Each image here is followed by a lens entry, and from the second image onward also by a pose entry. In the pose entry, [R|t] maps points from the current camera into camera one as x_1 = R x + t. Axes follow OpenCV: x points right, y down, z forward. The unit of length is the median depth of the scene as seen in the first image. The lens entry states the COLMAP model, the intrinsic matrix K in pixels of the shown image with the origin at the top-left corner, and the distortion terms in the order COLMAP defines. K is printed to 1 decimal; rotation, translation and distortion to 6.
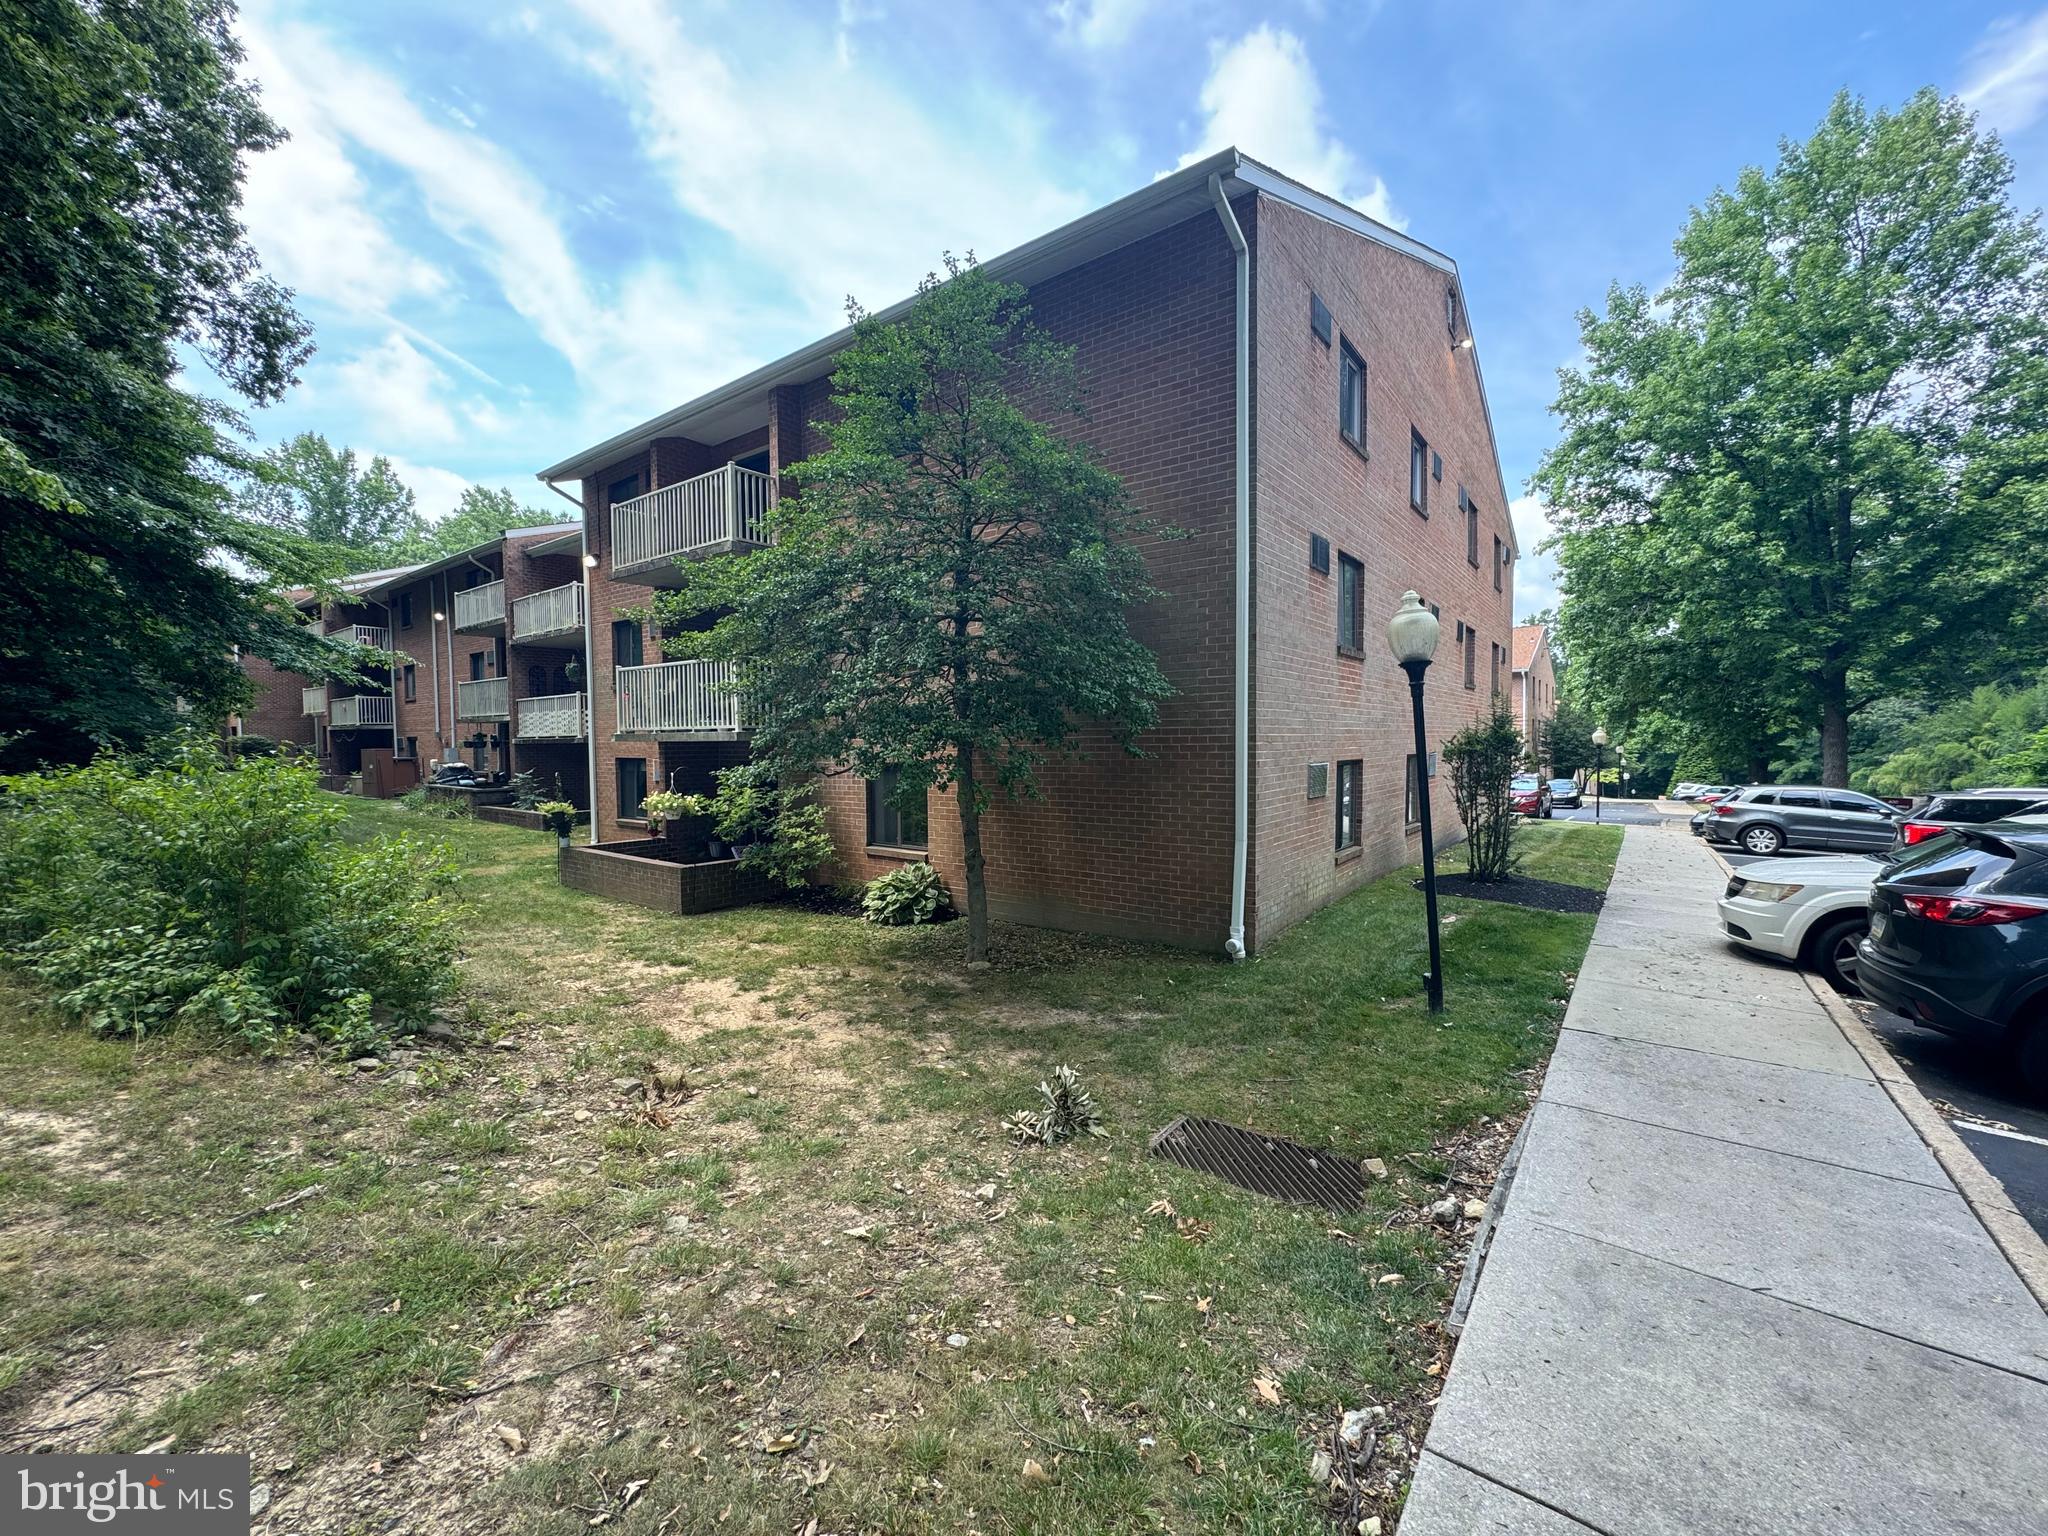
lens RADIAL K [[821.9, 0, 1026.9], [0, 821.9, 775.6], [0, 0, 1]] dist [0.010880, 0.000205]
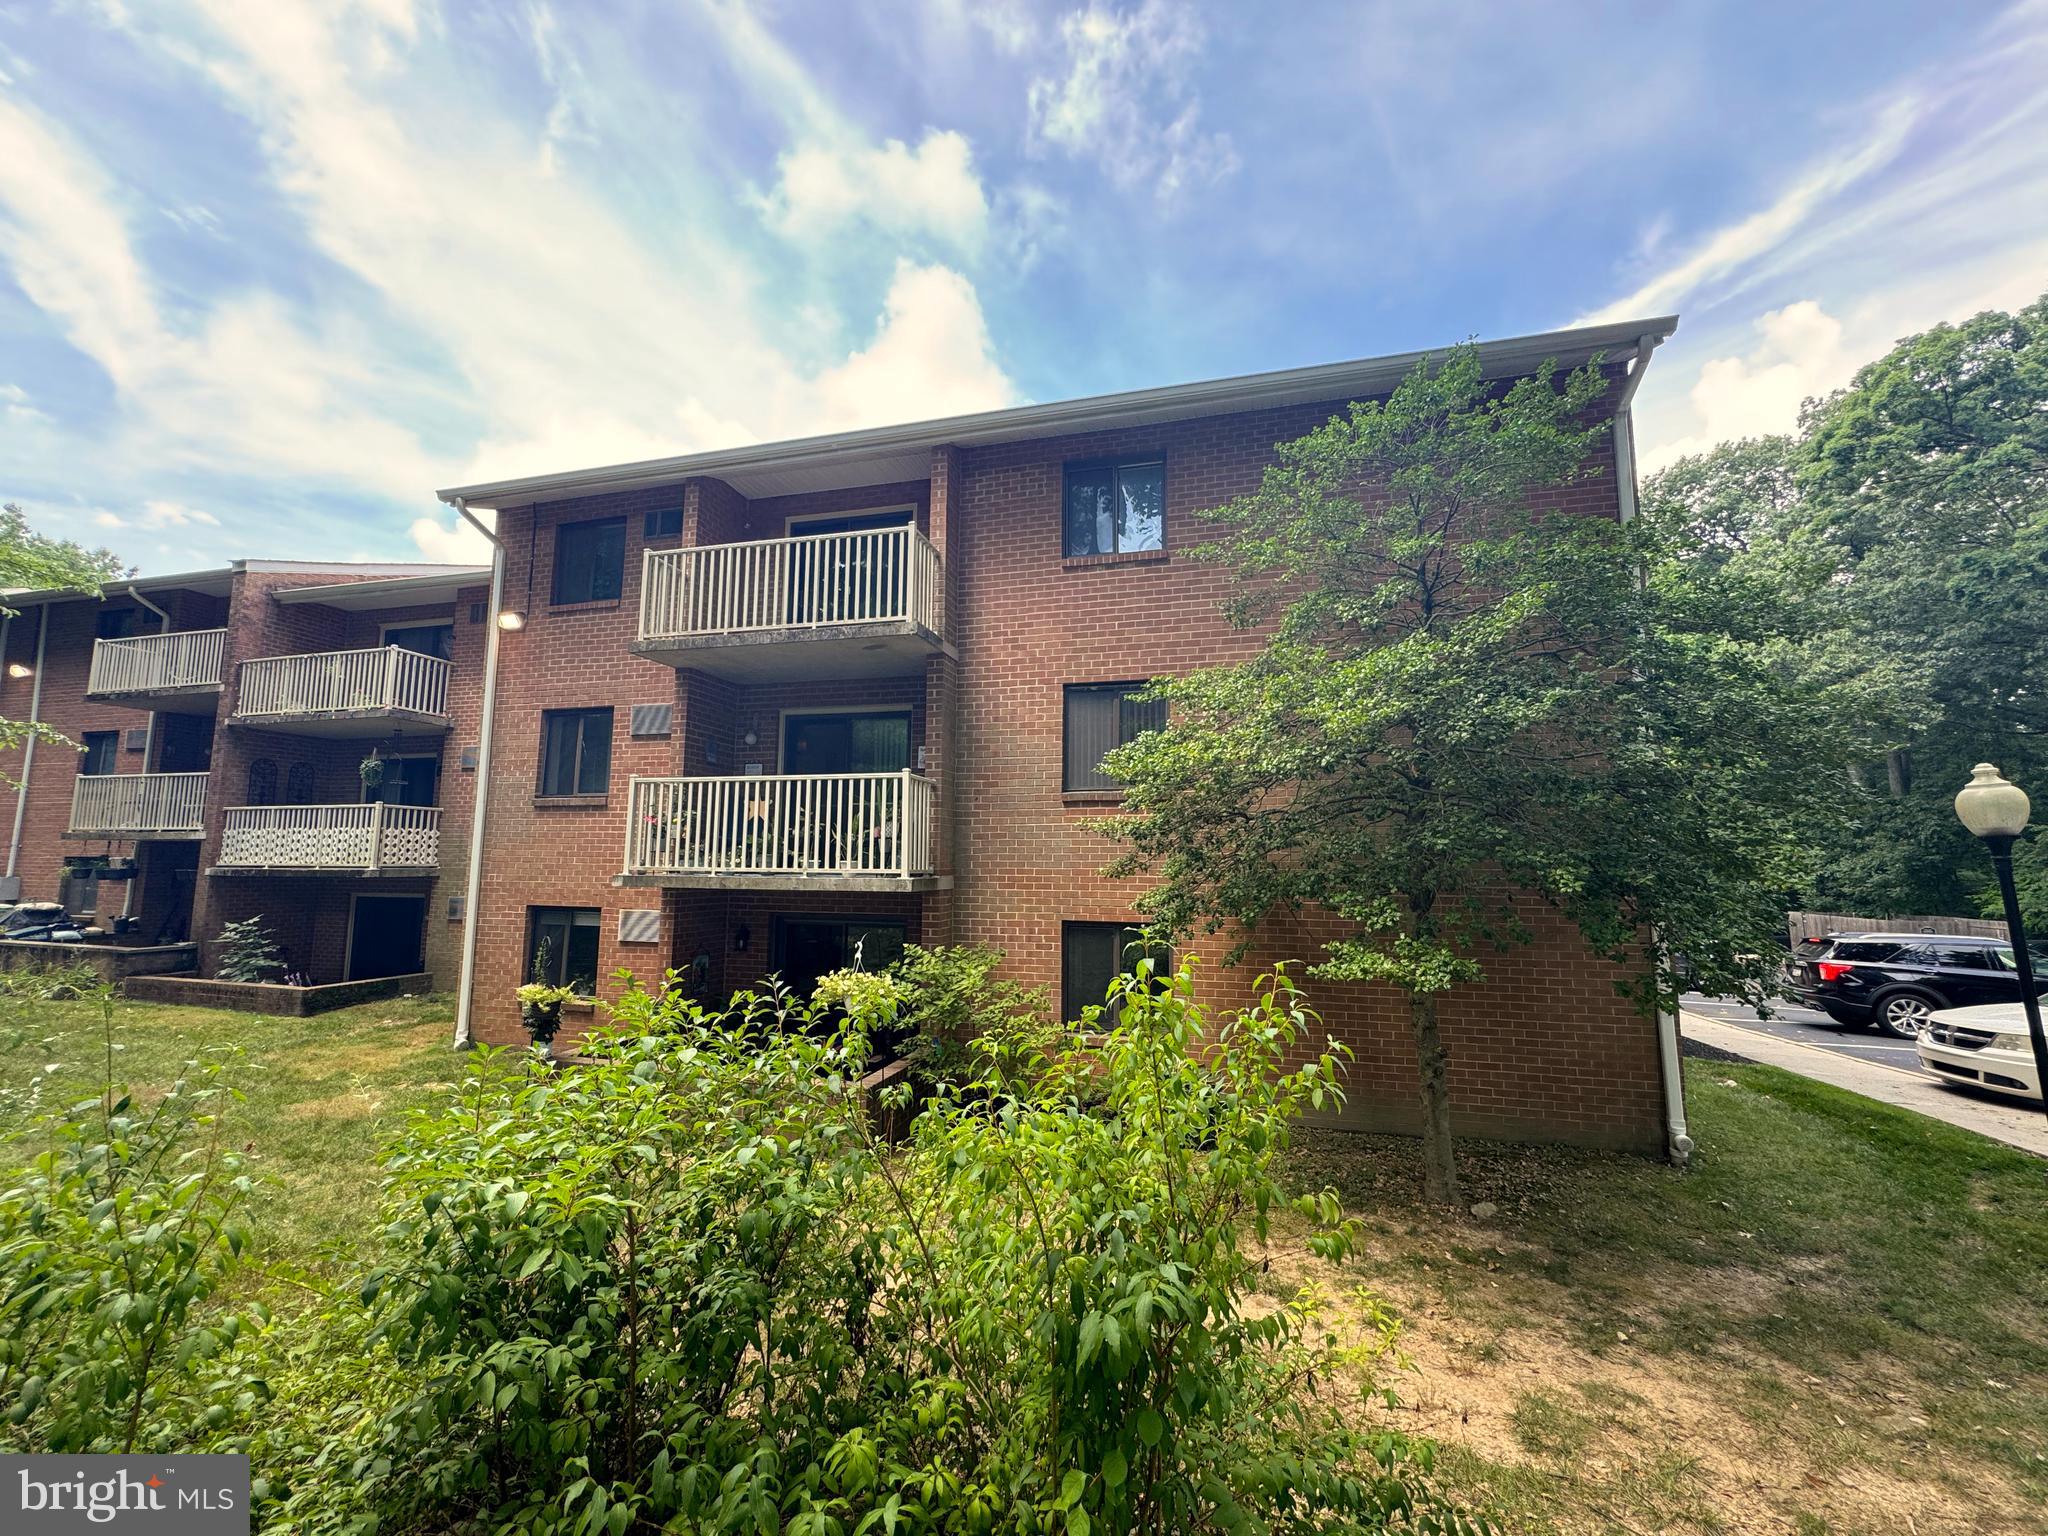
lens RADIAL K [[816.6, 0, 1024.0], [0, 816.6, 768.0], [0, 0, 1]] dist [-0.003434, 0.000189]
pose [[0.921155, 0.065584, 0.383631, -0.267343], [-0.000753, 0.985998, -0.166753, -0.014723], [-0.389196, 0.153316, 0.908307, 0.151492]]
